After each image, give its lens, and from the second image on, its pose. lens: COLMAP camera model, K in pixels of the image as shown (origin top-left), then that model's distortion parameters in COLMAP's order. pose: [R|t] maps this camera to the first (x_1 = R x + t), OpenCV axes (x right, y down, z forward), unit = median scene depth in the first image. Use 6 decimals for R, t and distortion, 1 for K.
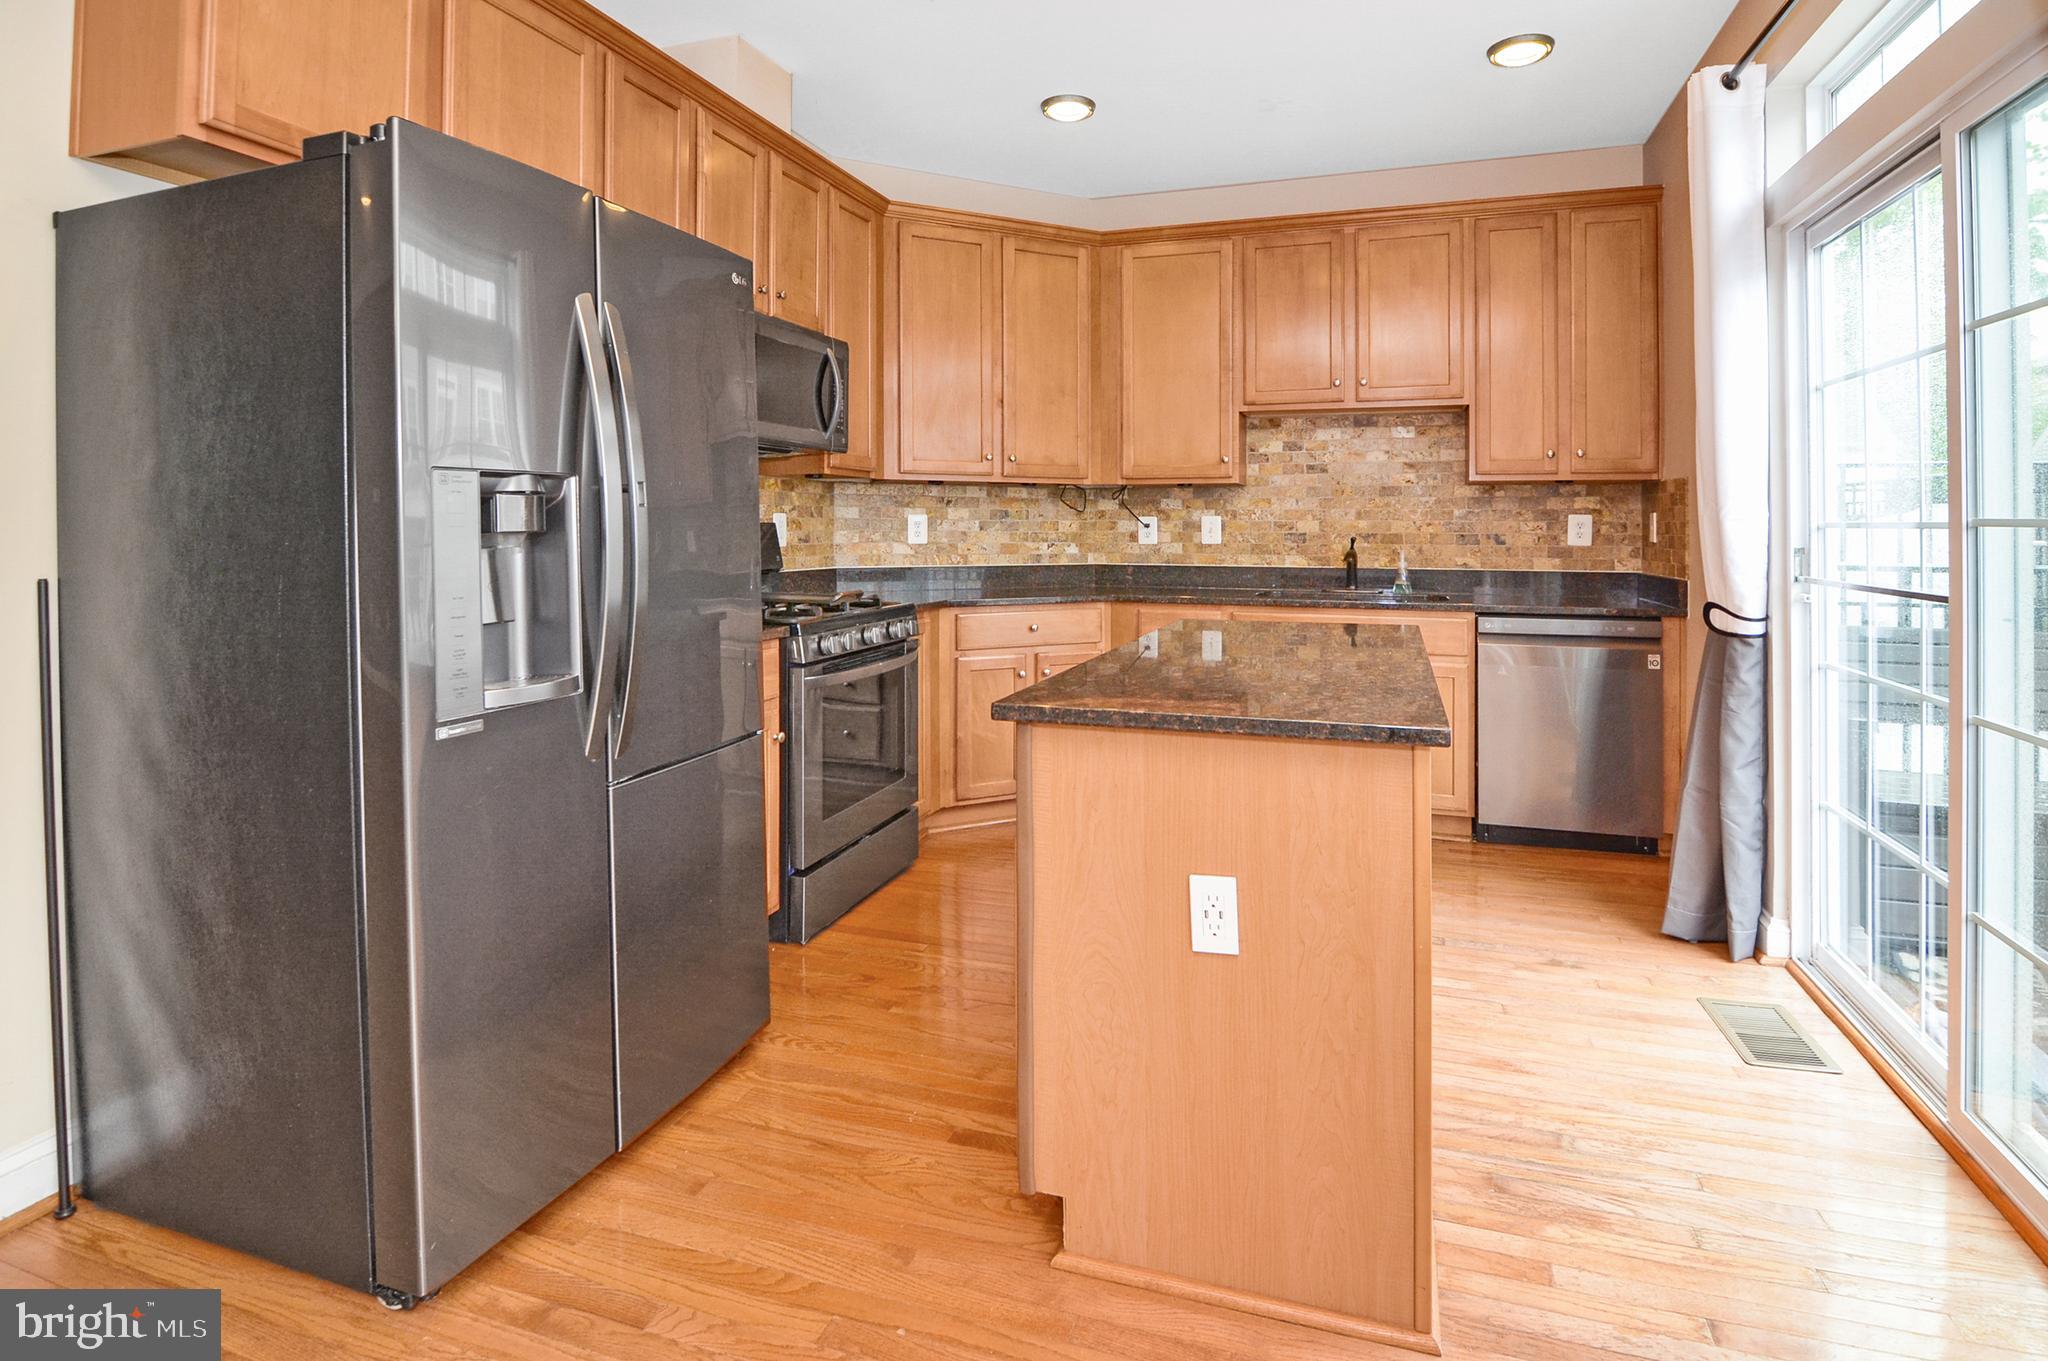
lens RADIAL K [[1043.7, 0, 1022.7], [0, 1043.7, 552.9], [0, 0, 1]] dist [-0.015252, -0.000904]
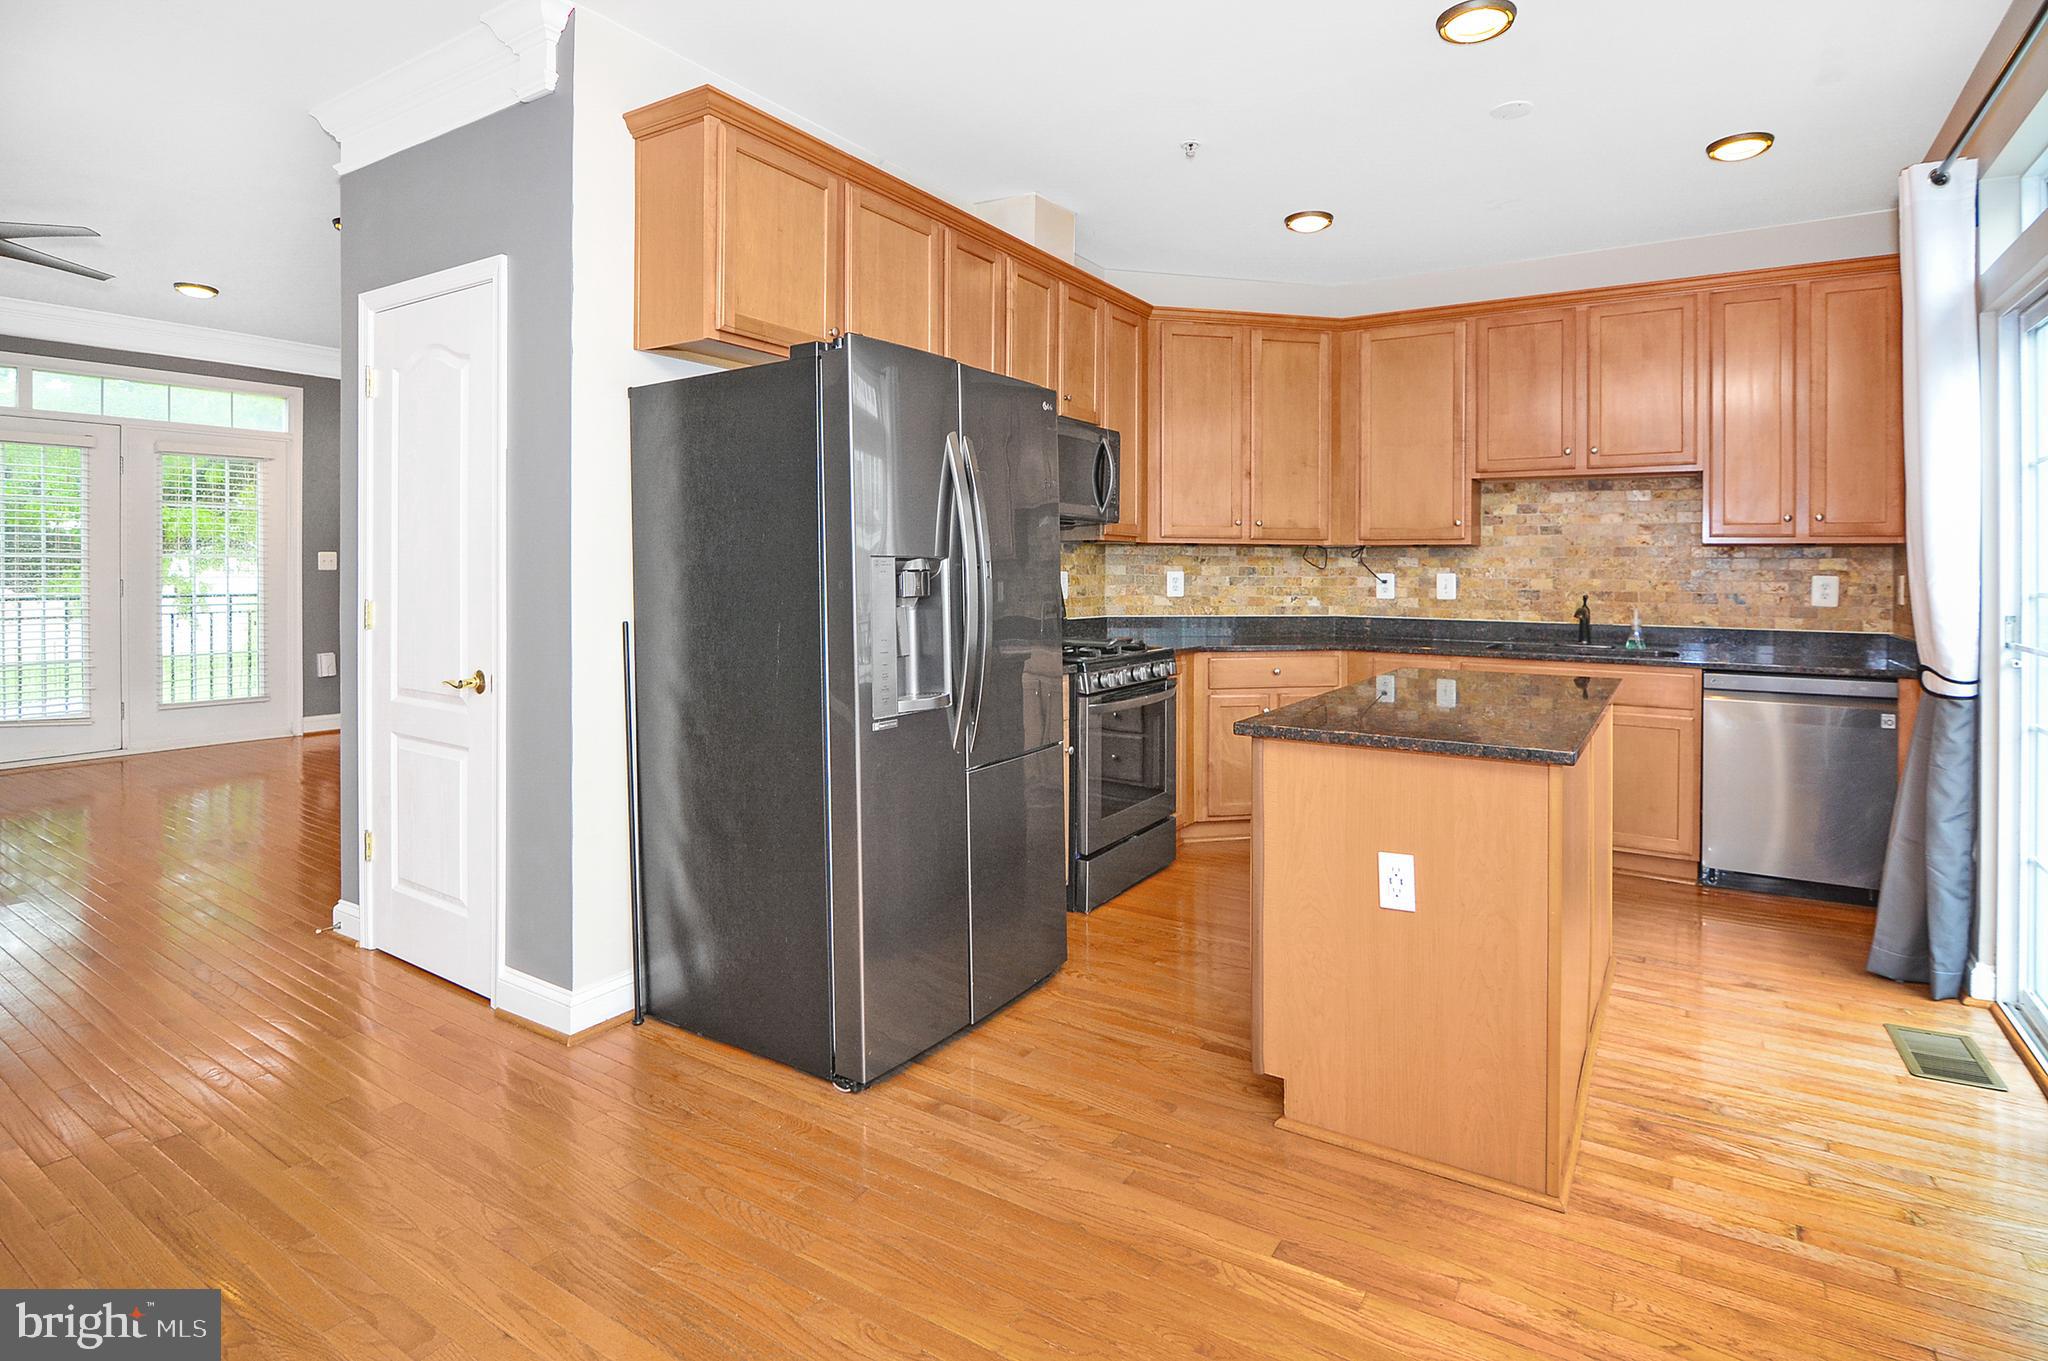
lens RADIAL K [[1043.7, 0, 1022.7], [0, 1043.7, 552.9], [0, 0, 1]] dist [-0.015252, -0.000904]
pose [[0.971457, 0.002522, -0.237202, 0.014056], [-0.011945, 0.999195, -0.038298, -0.015490], [0.236915, 0.040038, 0.970705, -0.245569]]
